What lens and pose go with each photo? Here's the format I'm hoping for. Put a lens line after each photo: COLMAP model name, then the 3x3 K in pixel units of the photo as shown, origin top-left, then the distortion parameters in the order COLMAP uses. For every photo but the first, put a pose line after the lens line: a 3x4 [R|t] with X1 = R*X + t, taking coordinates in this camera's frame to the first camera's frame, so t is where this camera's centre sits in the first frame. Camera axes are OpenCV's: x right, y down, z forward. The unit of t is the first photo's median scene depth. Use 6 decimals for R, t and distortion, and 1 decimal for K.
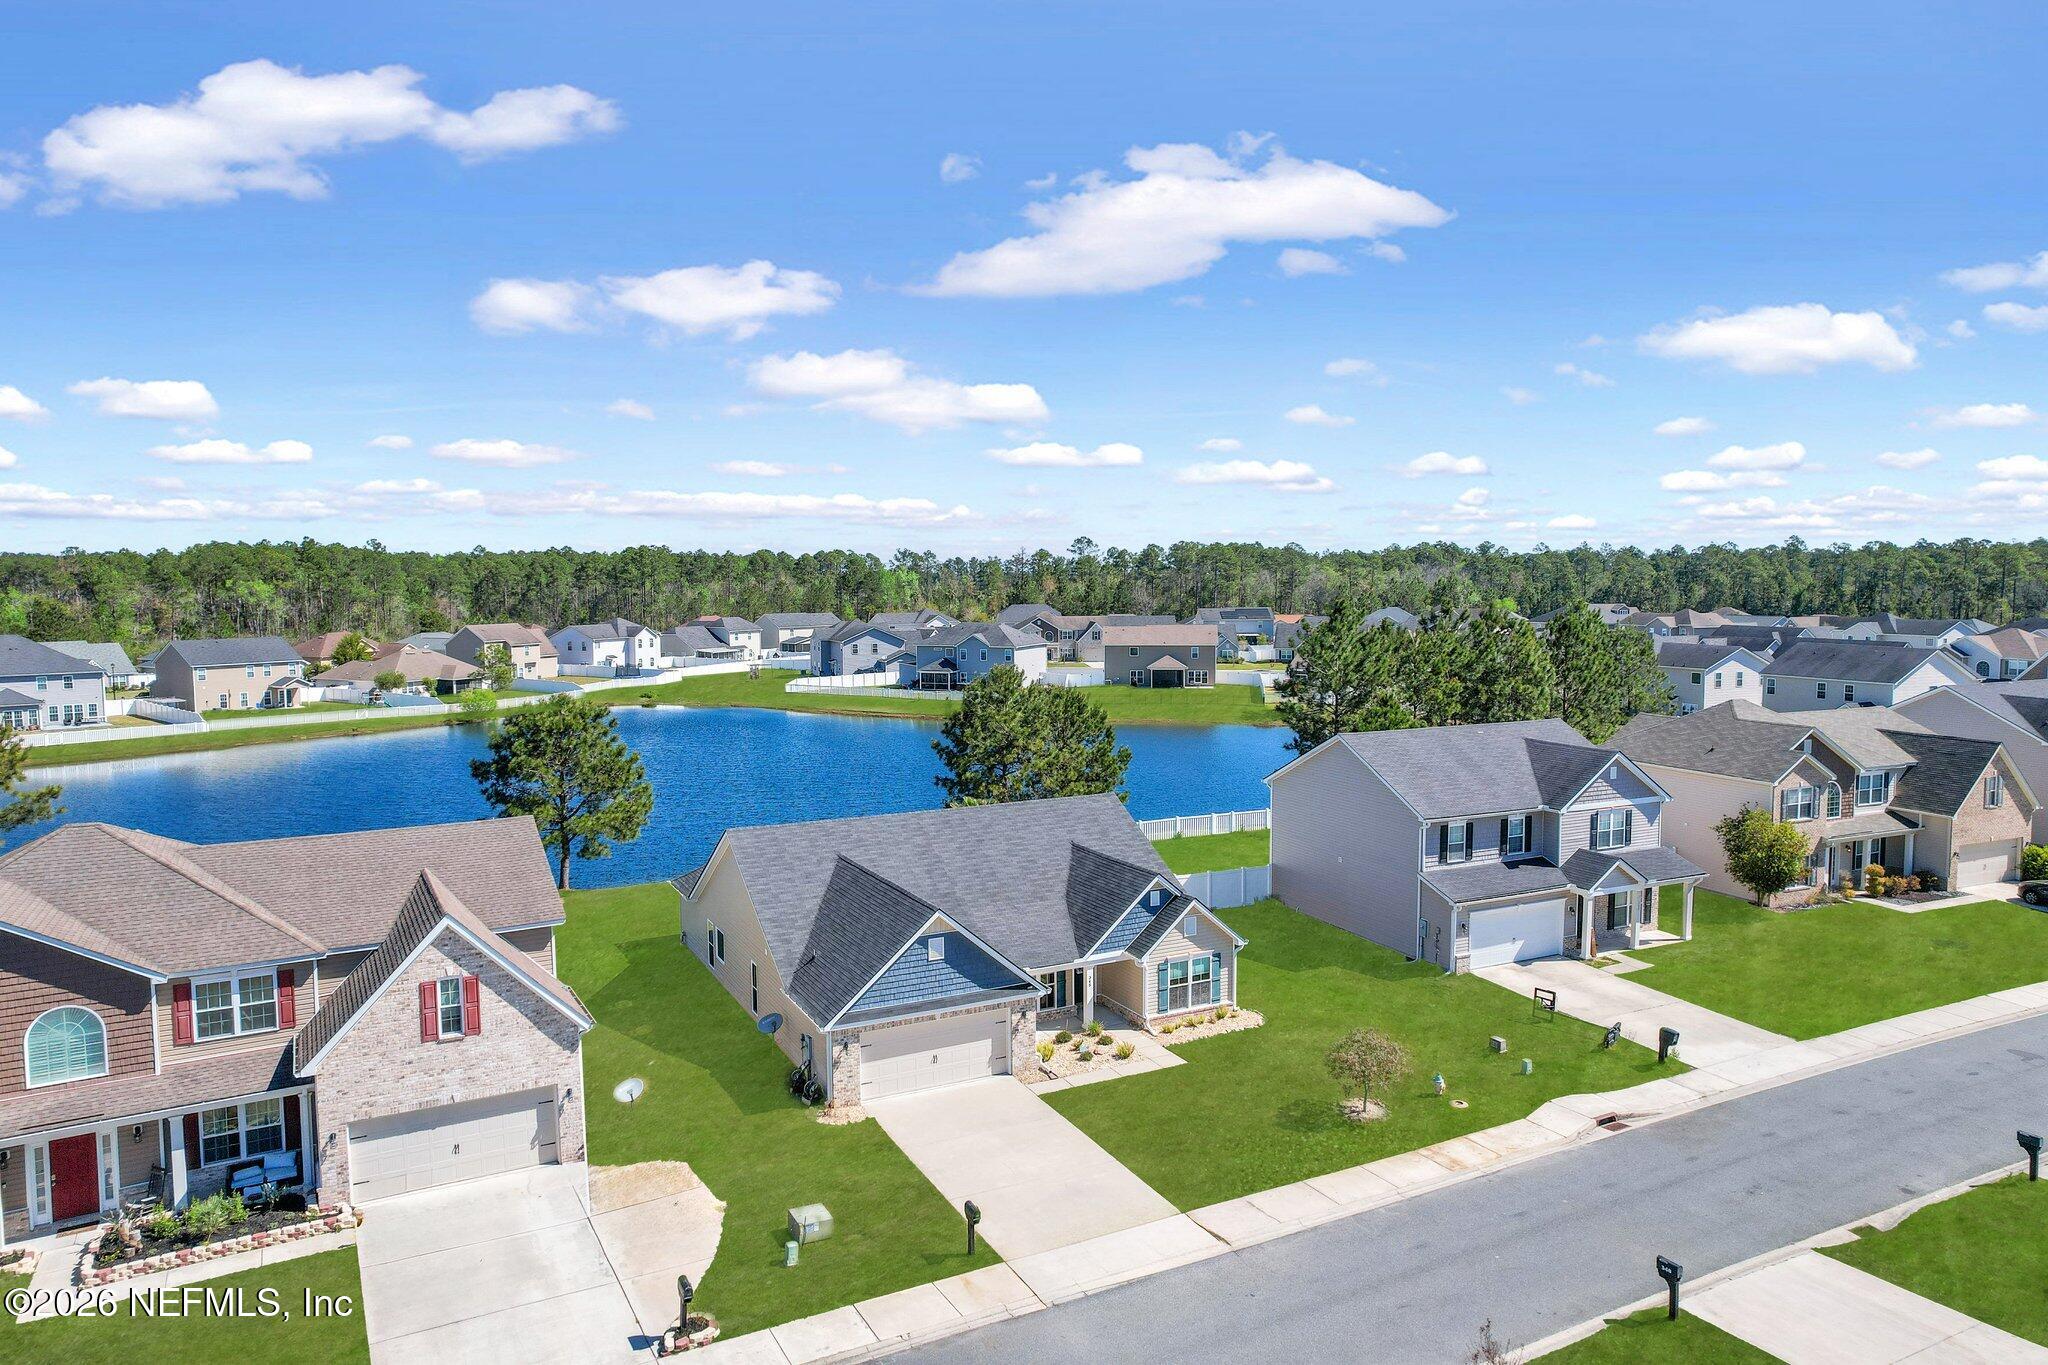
lens RADIAL K [[1310.0, 0, 1033.0], [0, 1310.0, 676.1], [0, 0, 1]] dist [-0.073100, 0.066002]
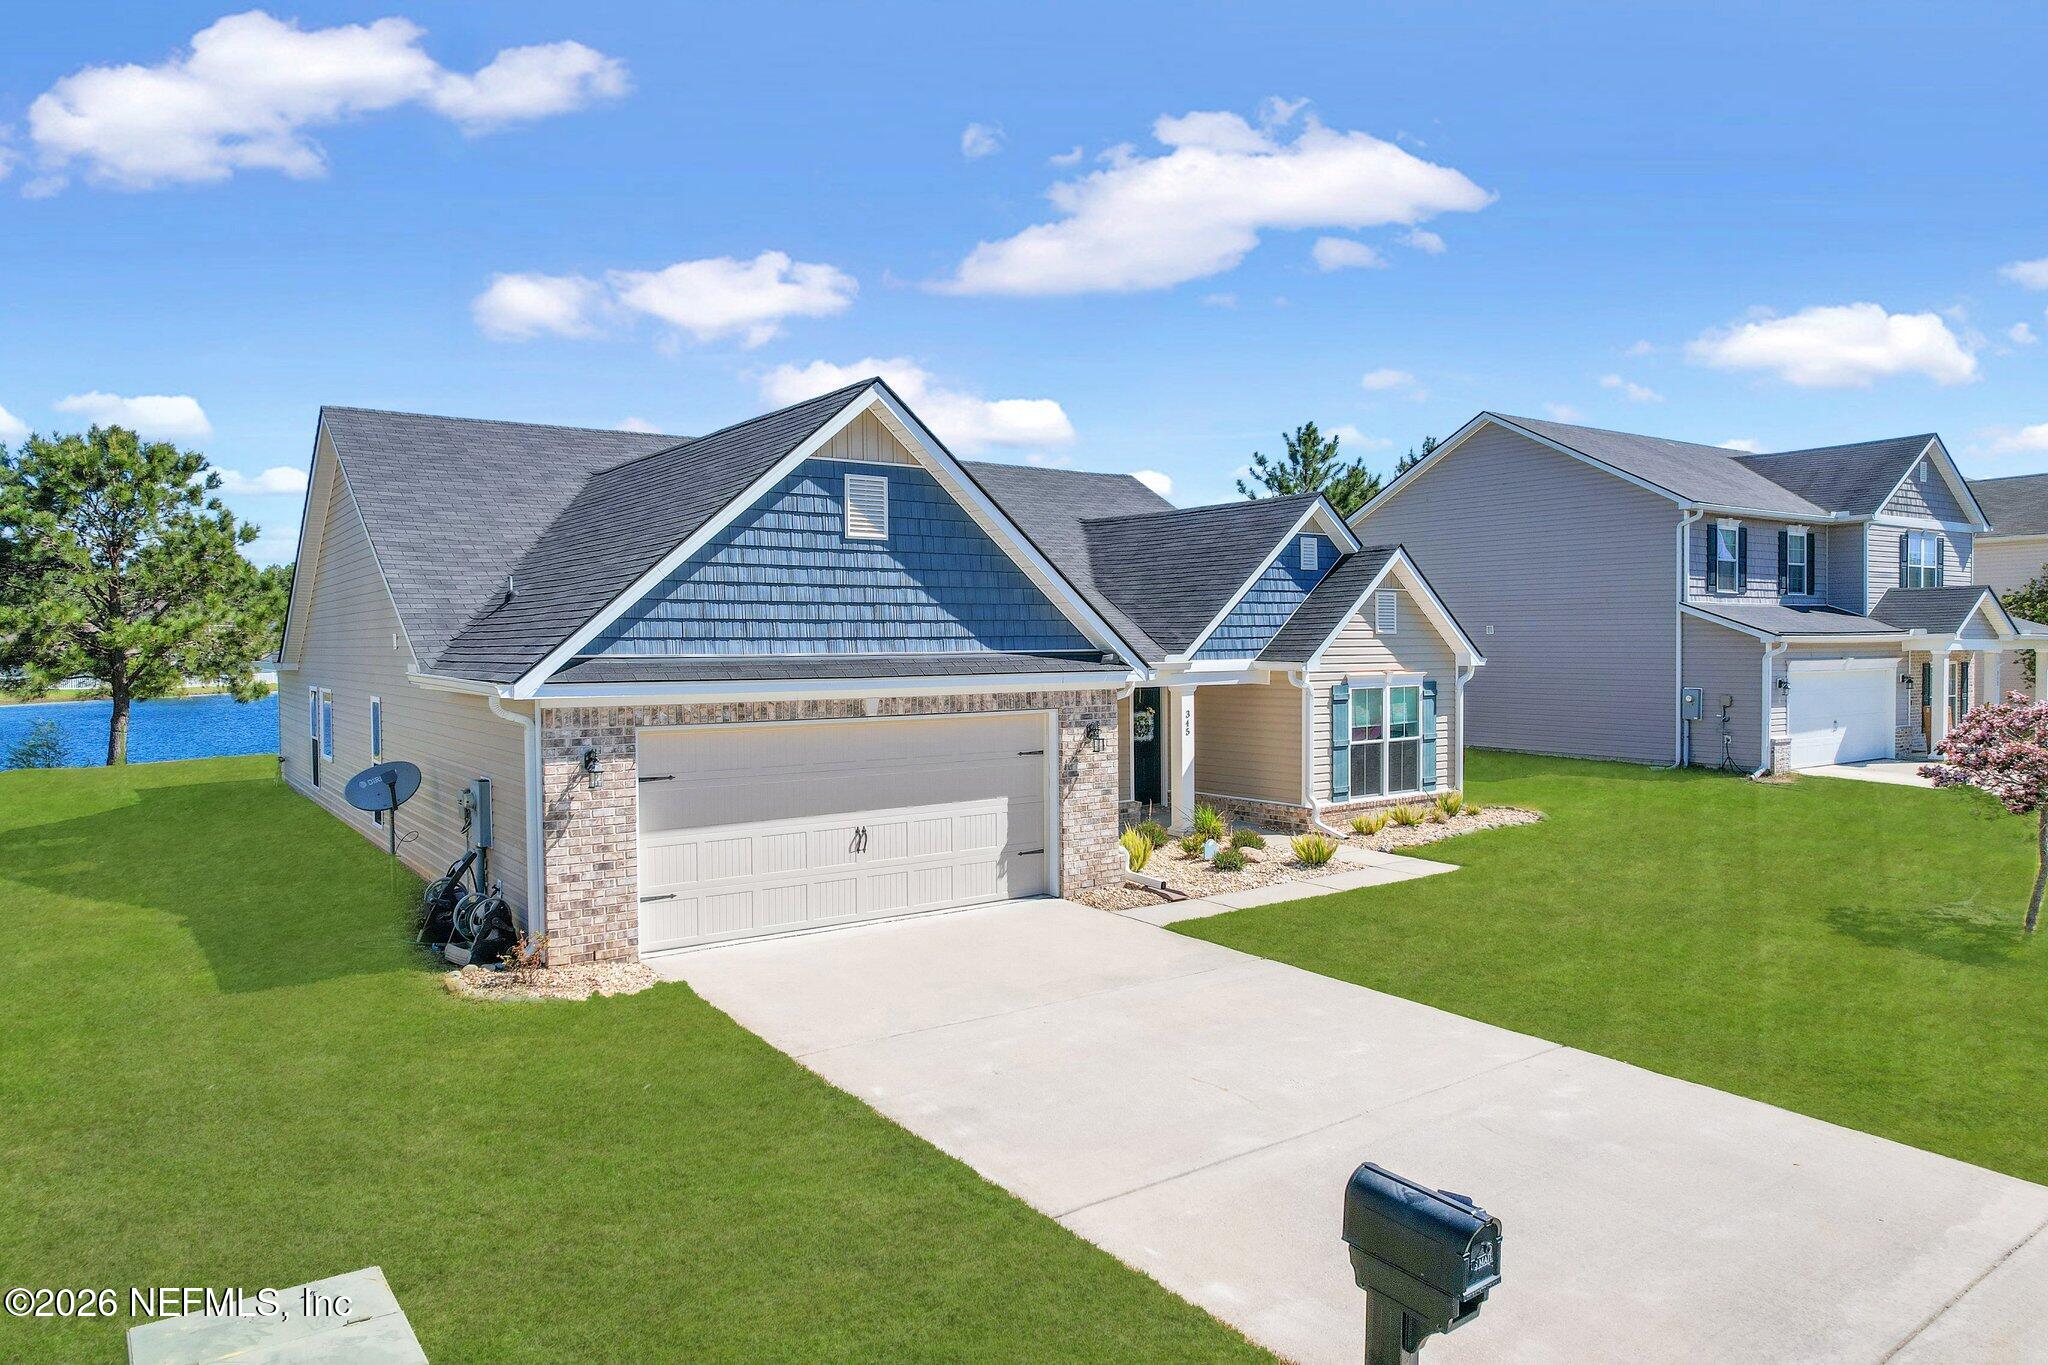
lens RADIAL K [[1310.0, 0, 1033.0], [0, 1310.0, 676.1], [0, 0, 1]] dist [-0.073100, 0.066002]
pose [[0.988019, -0.005423, 0.154240, -0.072208], [0.013065, 0.998734, -0.048576, 0.232397], [-0.153781, 0.050010, 0.986839, 0.562077]]
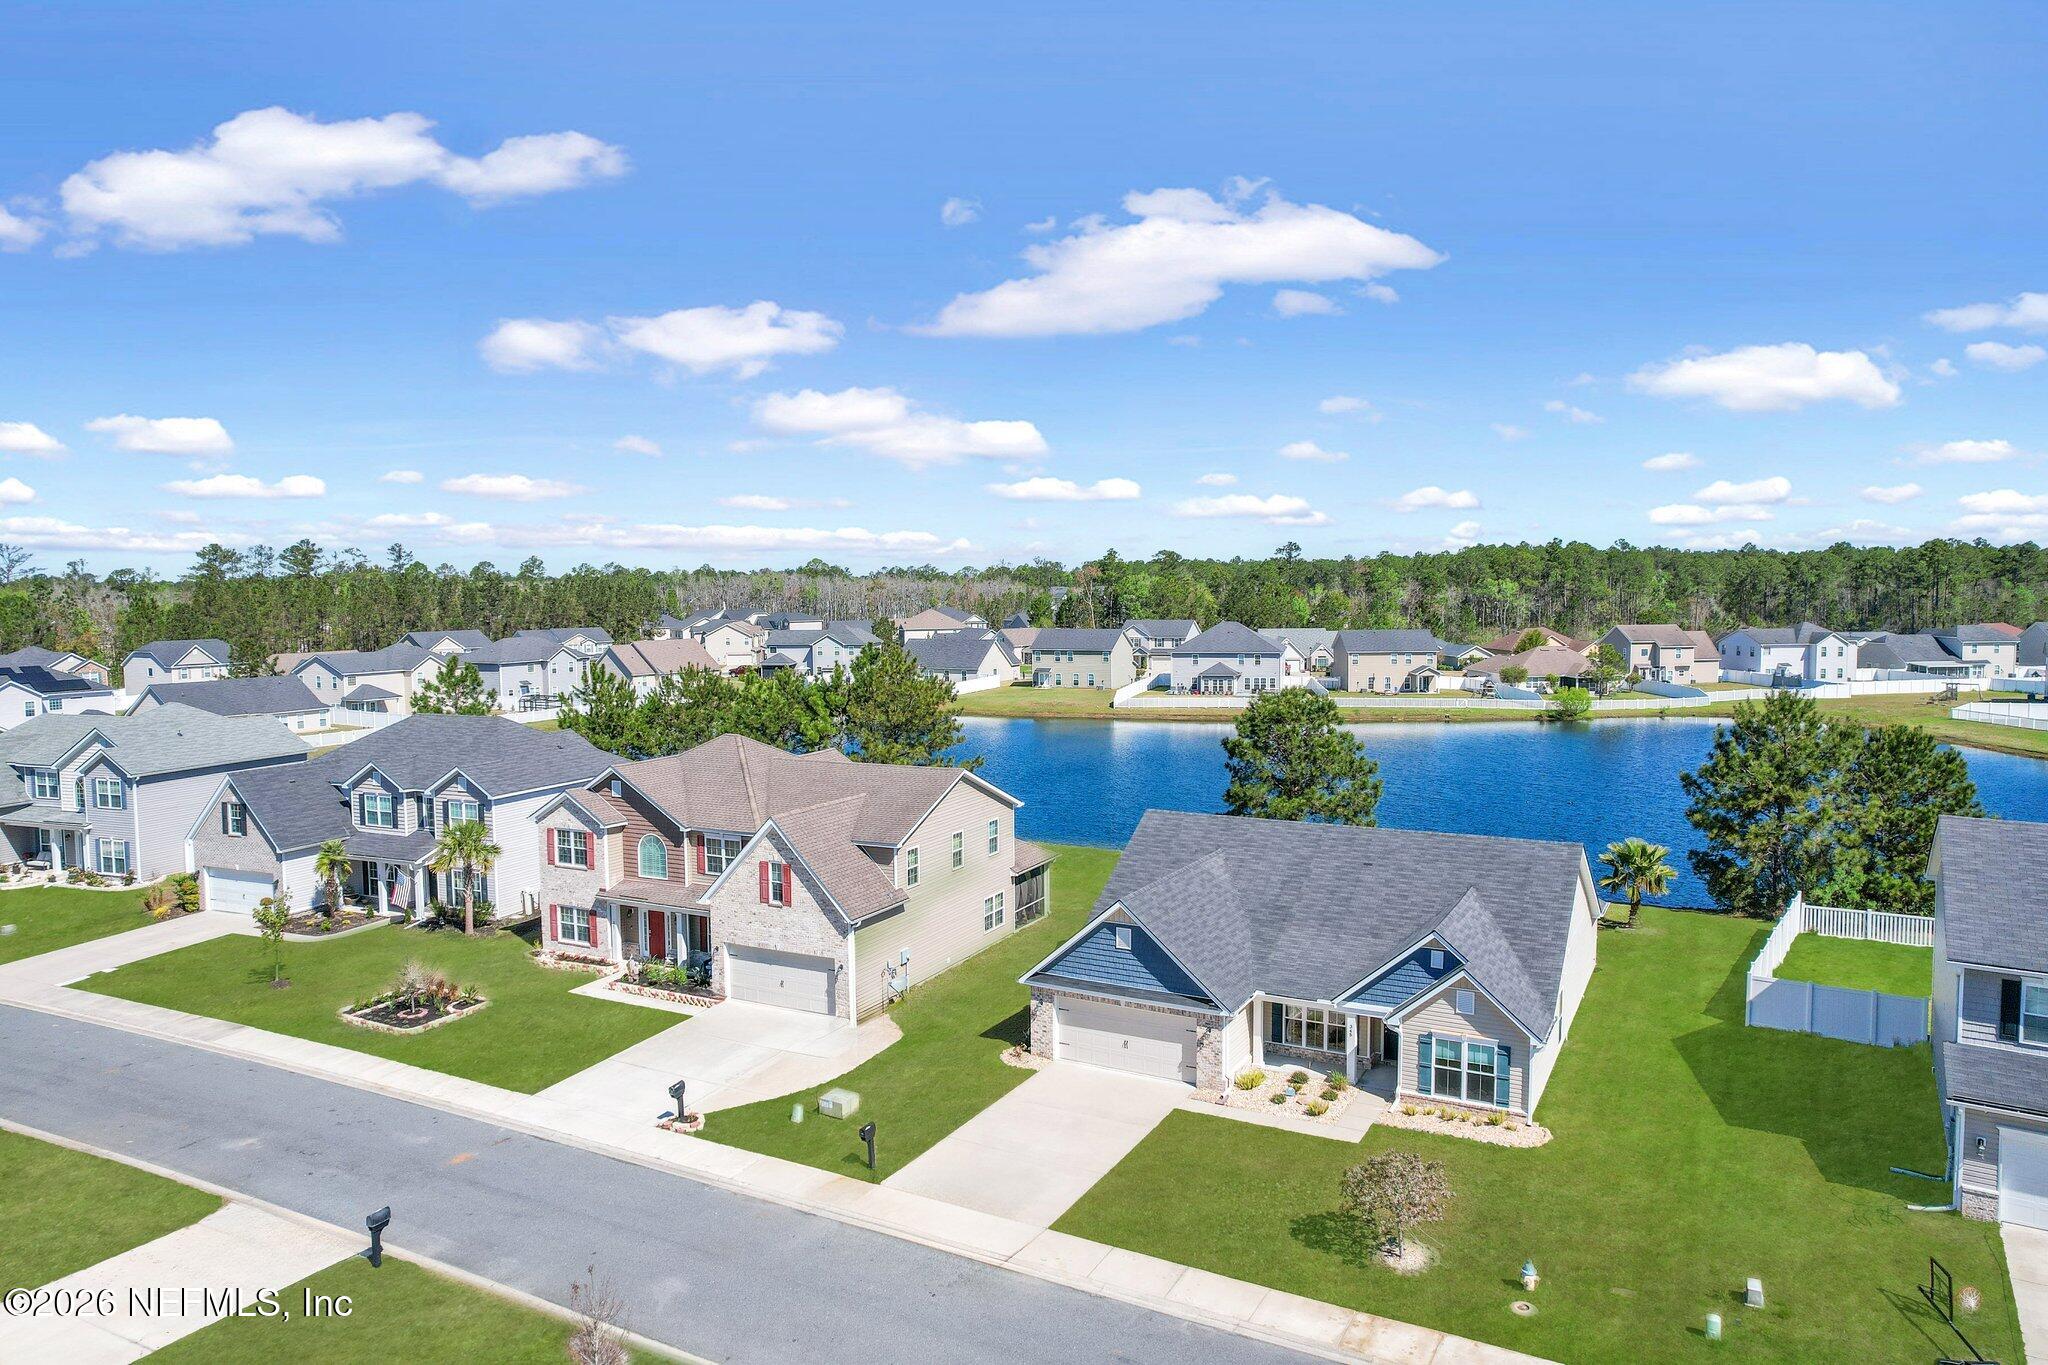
lens RADIAL K [[1310.0, 0, 1033.0], [0, 1310.0, 676.1], [0, 0, 1]] dist [-0.073100, 0.066002]
pose [[0.549994, 0.059095, -0.833075, 0.637371], [-0.058026, 0.997787, 0.032471, -0.025655], [0.833151, 0.030481, 0.552206, 0.306223]]
